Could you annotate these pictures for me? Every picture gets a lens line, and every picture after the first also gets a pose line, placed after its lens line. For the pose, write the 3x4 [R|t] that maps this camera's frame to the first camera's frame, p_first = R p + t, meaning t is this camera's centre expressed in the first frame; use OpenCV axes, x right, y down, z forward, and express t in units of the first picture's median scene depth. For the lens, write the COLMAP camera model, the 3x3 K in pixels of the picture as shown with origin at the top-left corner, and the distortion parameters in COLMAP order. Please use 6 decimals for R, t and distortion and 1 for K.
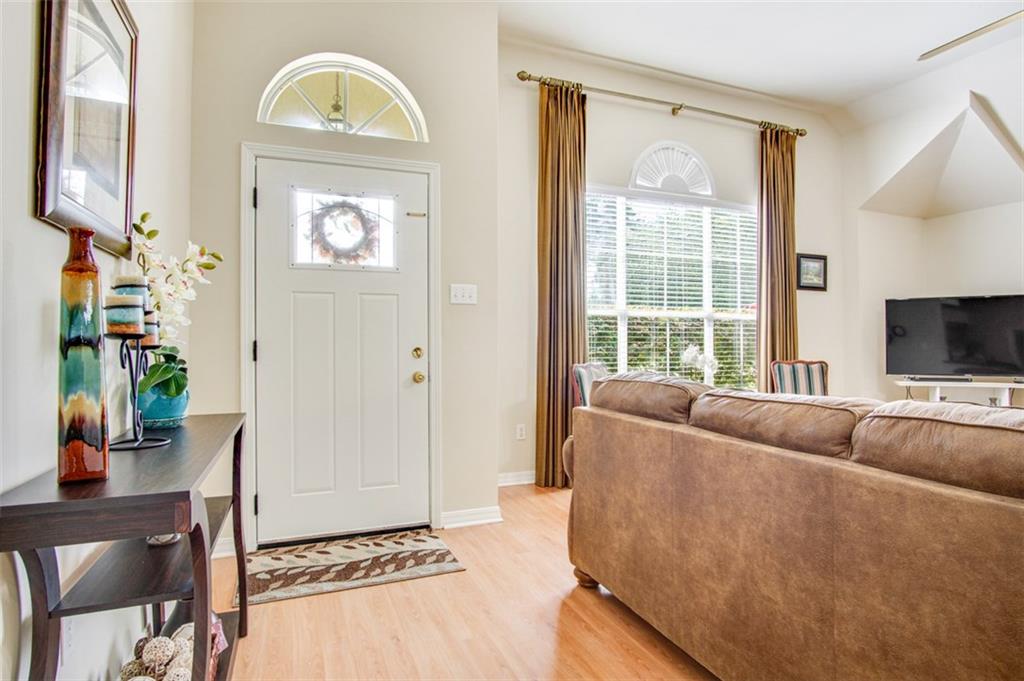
lens RADIAL K [[552.3, 0, 517.6], [0, 552.3, 338.2], [0, 0, 1]] dist [-0.026274, 0.000971]
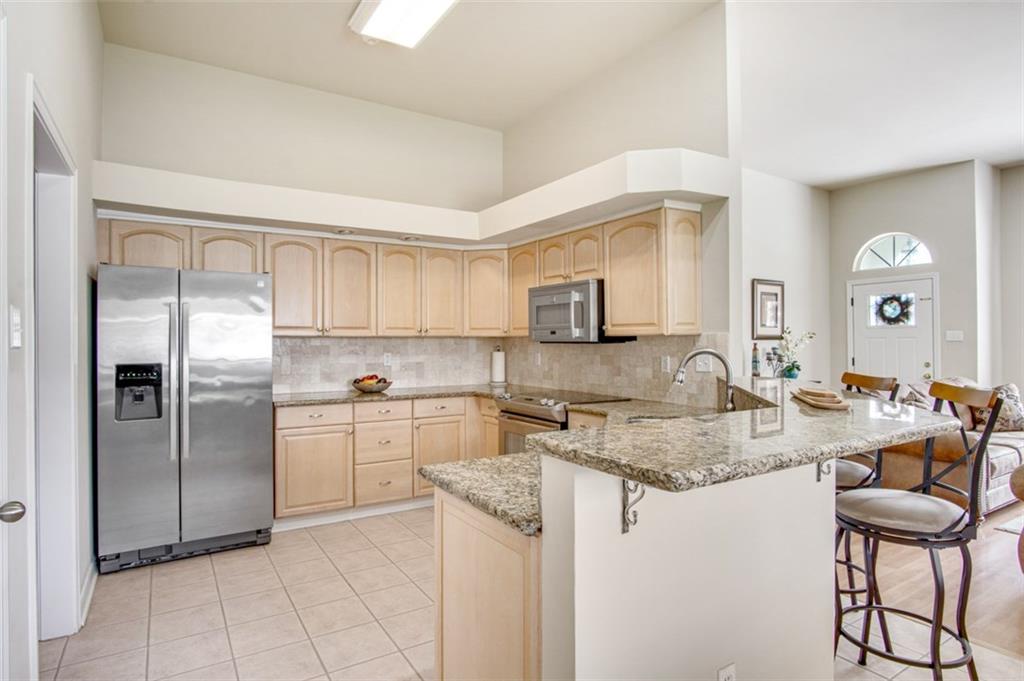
lens RADIAL K [[563.7, 0, 506.9], [0, 563.7, 337.6], [0, 0, 1]] dist [-0.027789, 0.004646]
pose [[0.167862, -0.007271, -0.985784, 1.594194], [0.015016, 0.999876, -0.004818, -0.088813], [0.985696, -0.013993, 0.167950, -0.904078]]
